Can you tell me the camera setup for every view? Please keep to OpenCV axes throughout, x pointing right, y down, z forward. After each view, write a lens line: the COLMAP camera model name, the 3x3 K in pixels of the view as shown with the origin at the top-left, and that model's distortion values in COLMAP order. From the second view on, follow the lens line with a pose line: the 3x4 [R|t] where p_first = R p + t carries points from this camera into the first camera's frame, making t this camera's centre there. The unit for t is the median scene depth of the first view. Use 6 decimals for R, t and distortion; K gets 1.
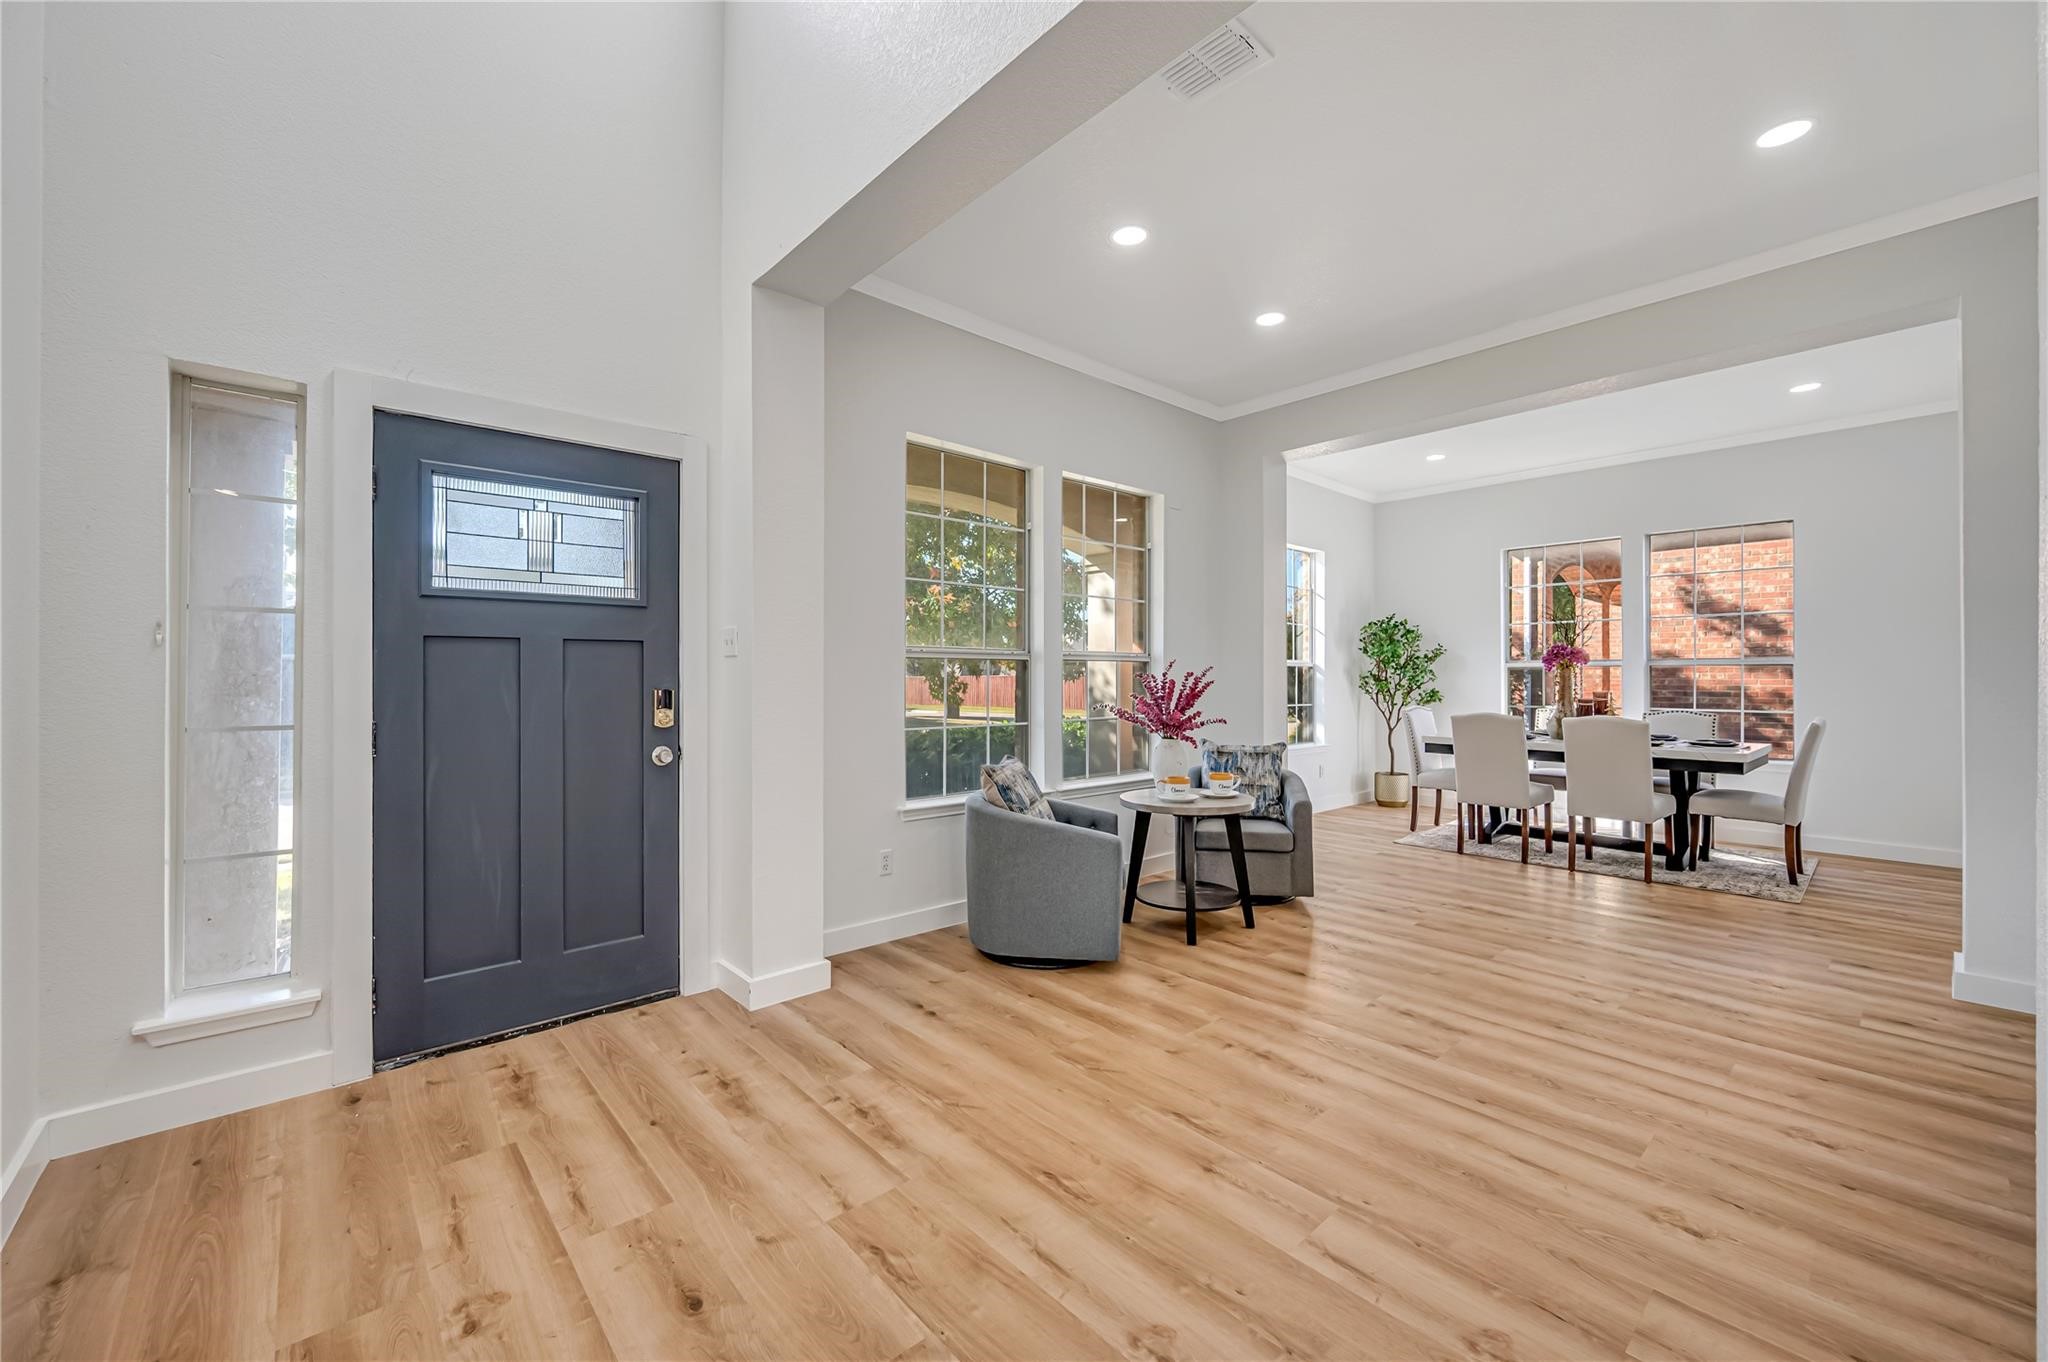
lens RADIAL K [[810.6, 0, 1021.6], [0, 810.6, 670.1], [0, 0, 1]] dist [0.000006, -0.000254]
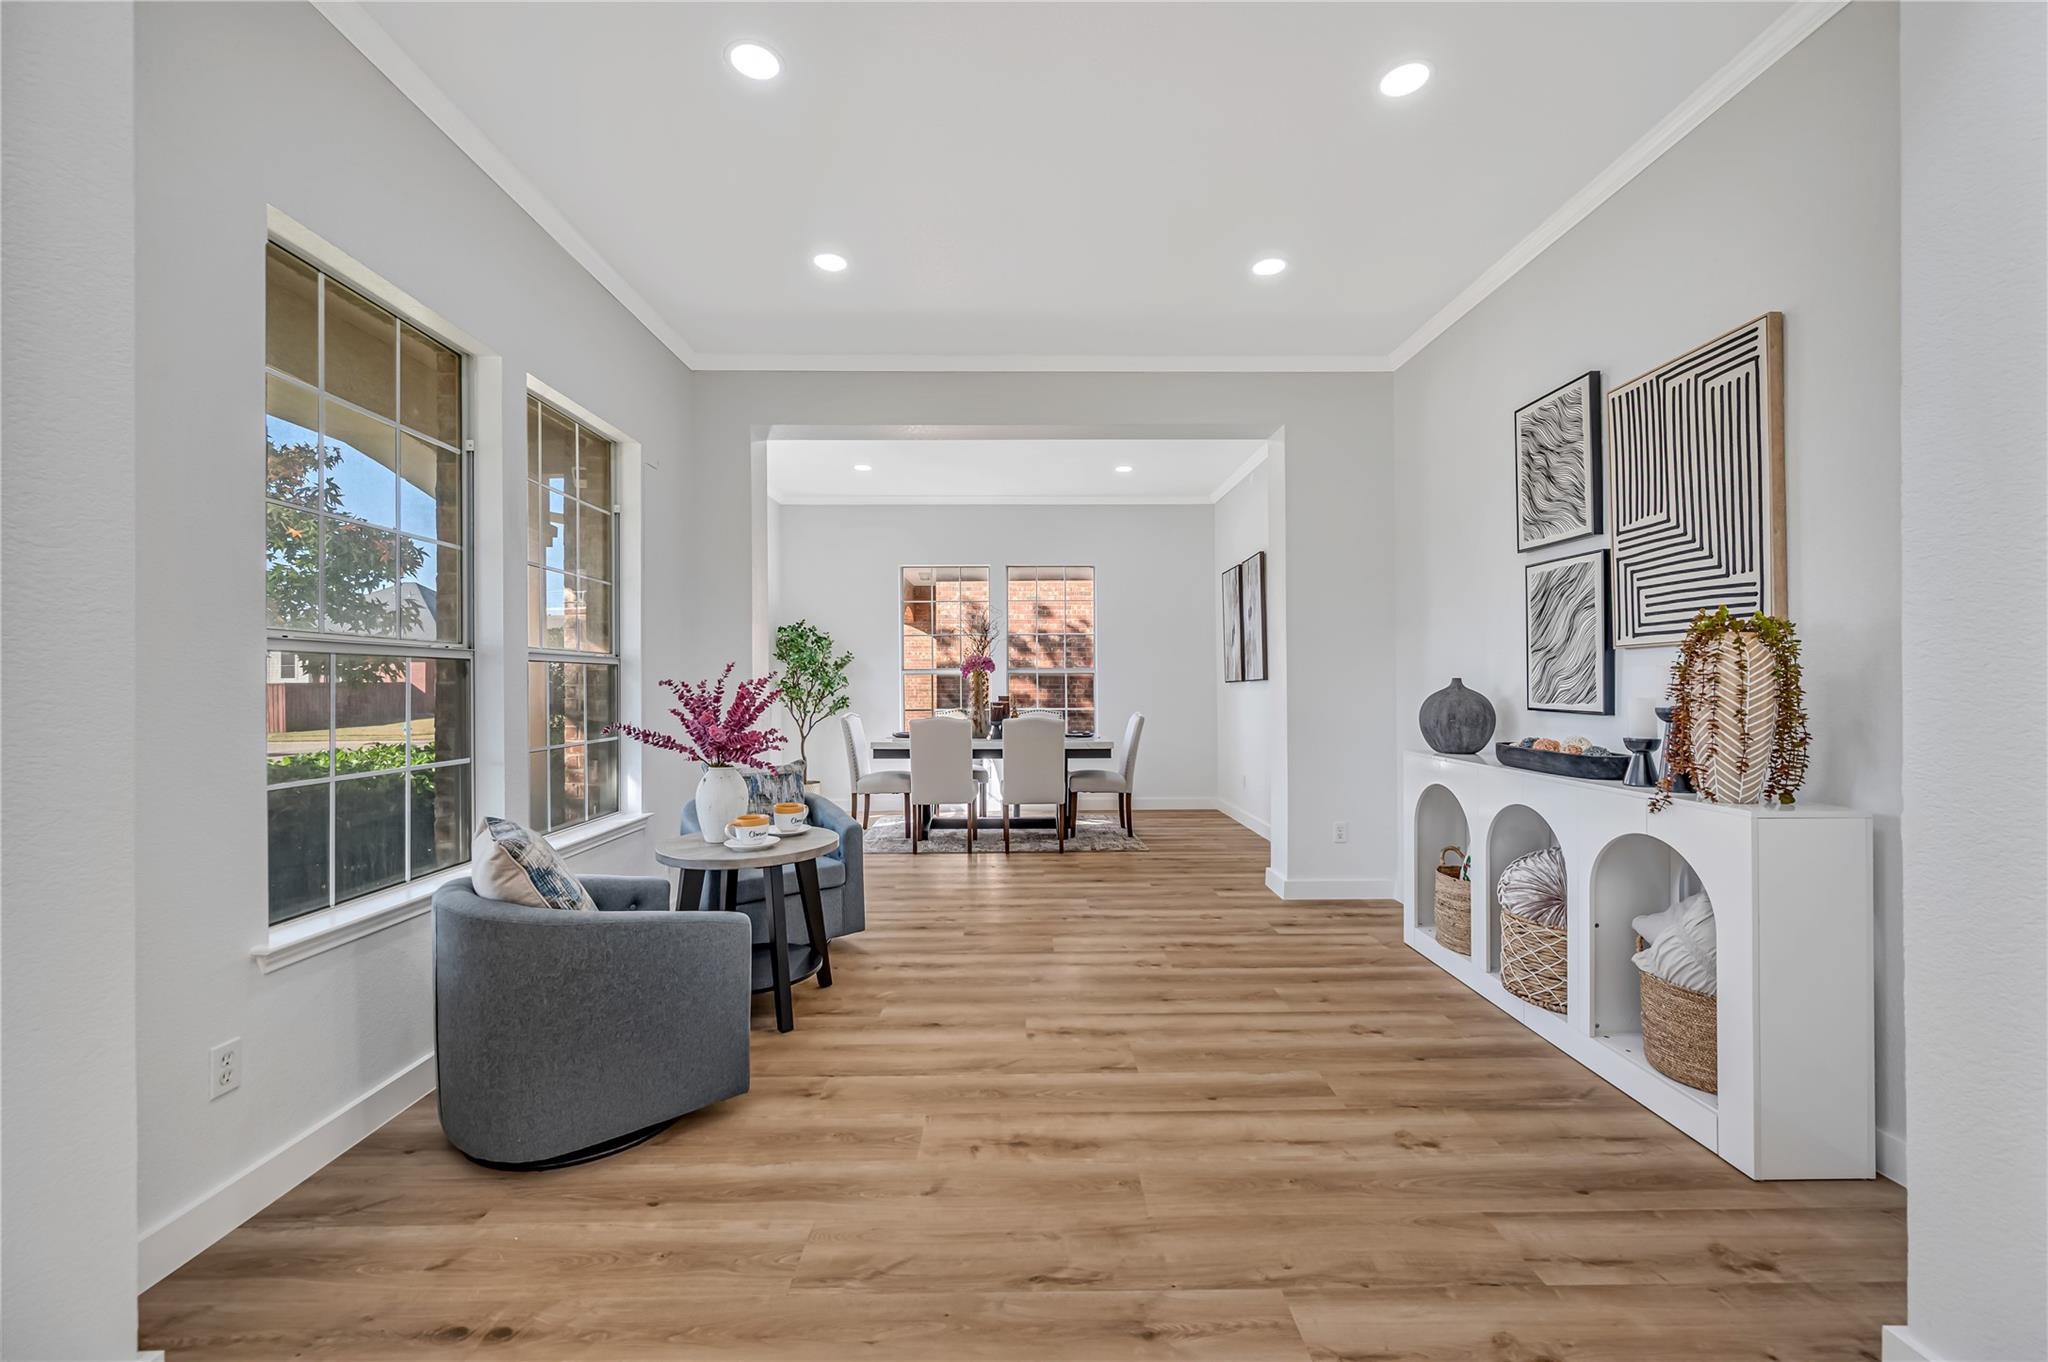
lens RADIAL K [[809.8, 0, 1024.0], [0, 809.8, 681.0], [0, 0, 1]] dist [-0.000459, -0.000257]
pose [[0.653767, -0.002443, 0.756692, -0.239021], [-0.000703, 0.999992, 0.003836, 0.001908], [-0.756696, -0.003040, 0.653760, 0.343564]]
